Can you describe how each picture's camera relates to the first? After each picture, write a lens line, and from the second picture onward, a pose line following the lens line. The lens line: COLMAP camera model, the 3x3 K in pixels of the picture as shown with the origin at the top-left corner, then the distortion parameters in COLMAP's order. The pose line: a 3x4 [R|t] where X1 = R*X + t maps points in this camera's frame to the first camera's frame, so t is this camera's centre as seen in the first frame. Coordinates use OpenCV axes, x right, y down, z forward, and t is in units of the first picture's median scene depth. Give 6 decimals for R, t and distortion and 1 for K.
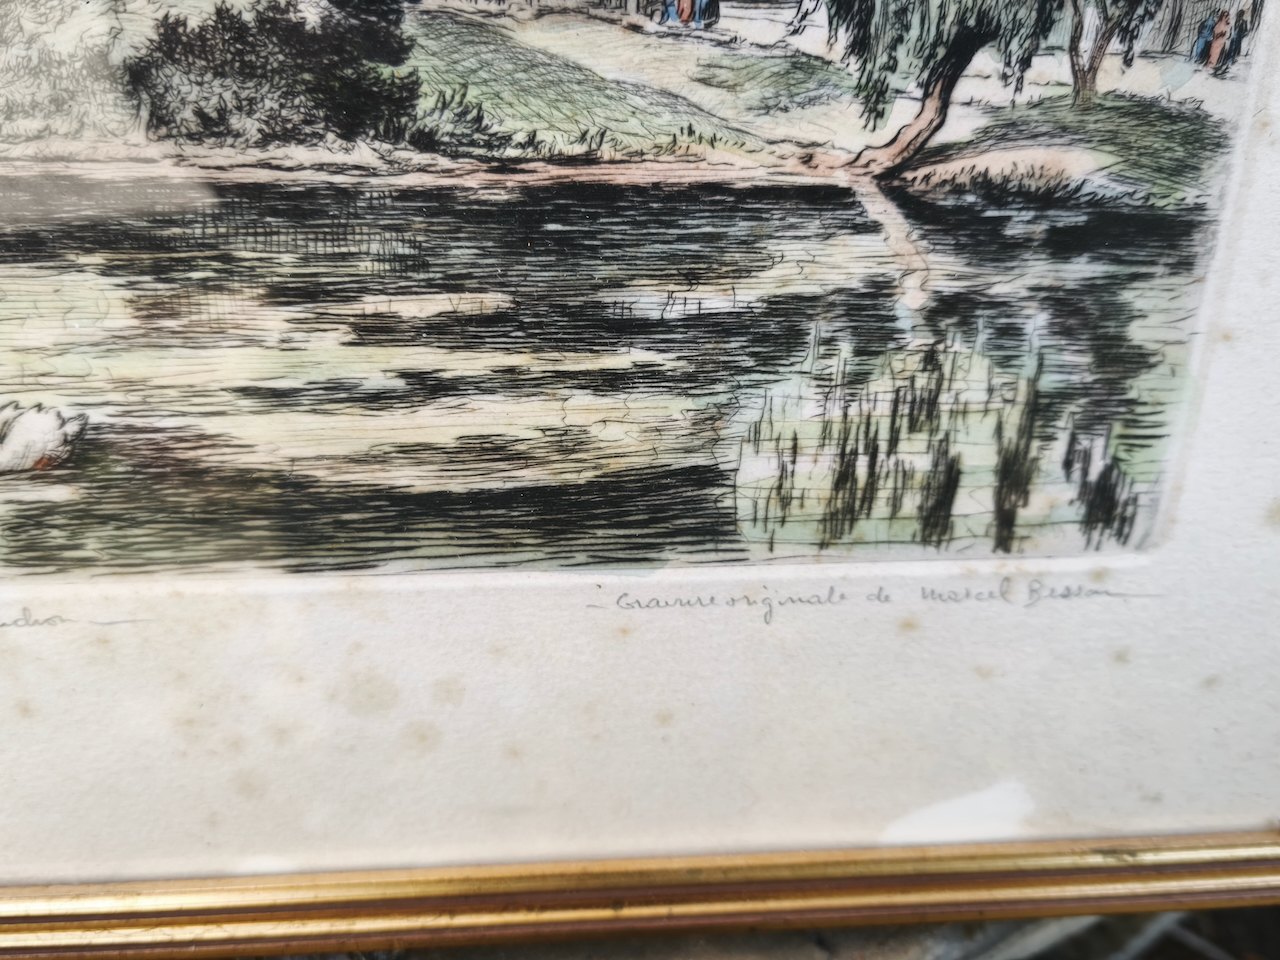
lens RADIAL K [[1036.3, 0, 640.0], [0, 1036.3, 480.0], [0, 0, 1]] dist [0.008191, -0.012012]
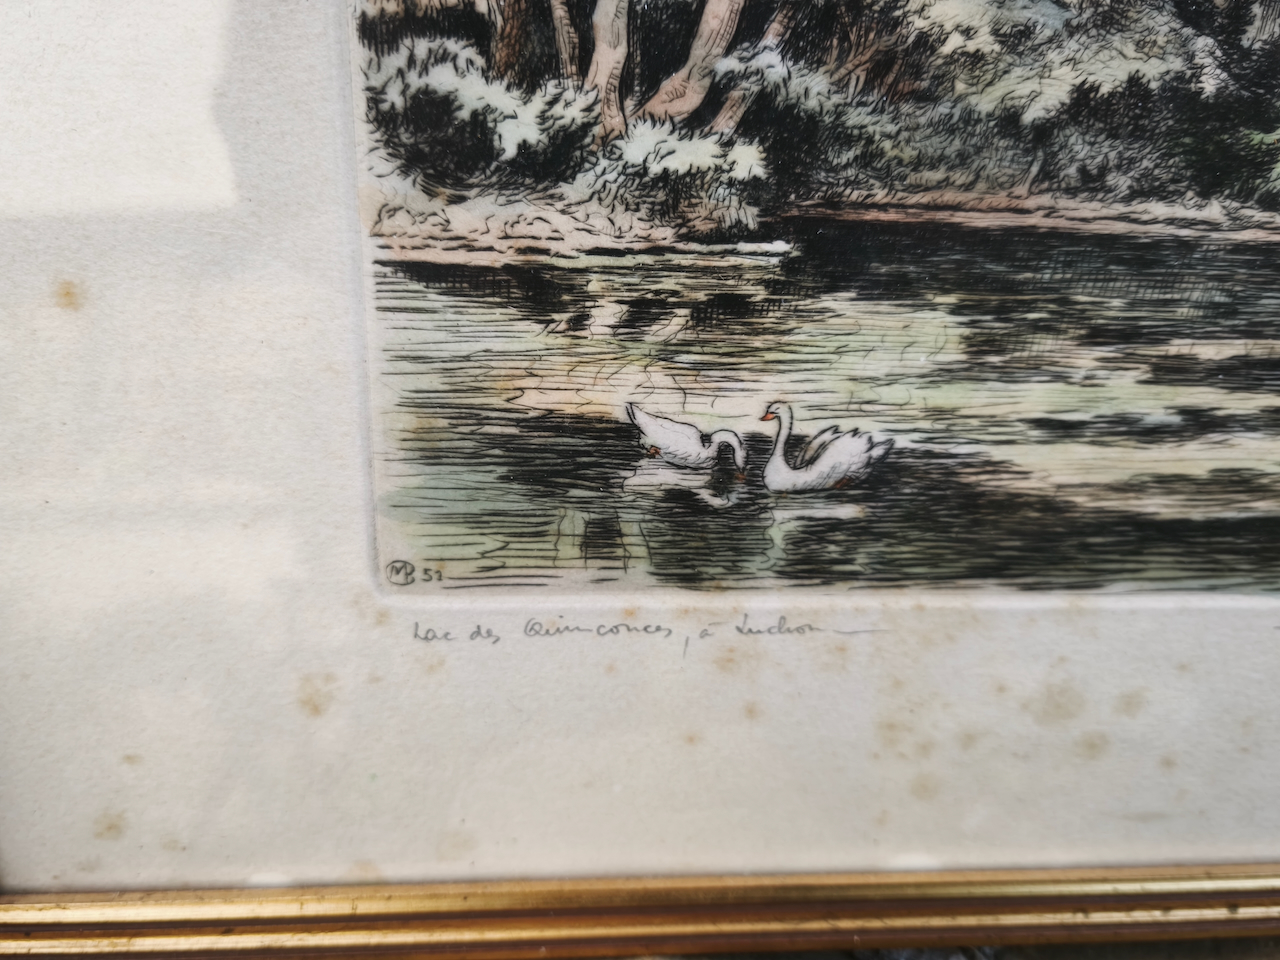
lens RADIAL K [[1051.4, 0, 622.5], [0, 1051.4, 497.6], [0, 0, 1]] dist [0.002669, -0.004305]
pose [[0.999509, 0.027334, 0.015323, -0.869811], [-0.027369, 0.999623, 0.002084, 0.002578], [-0.015260, -0.002502, 0.999880, -0.097123]]
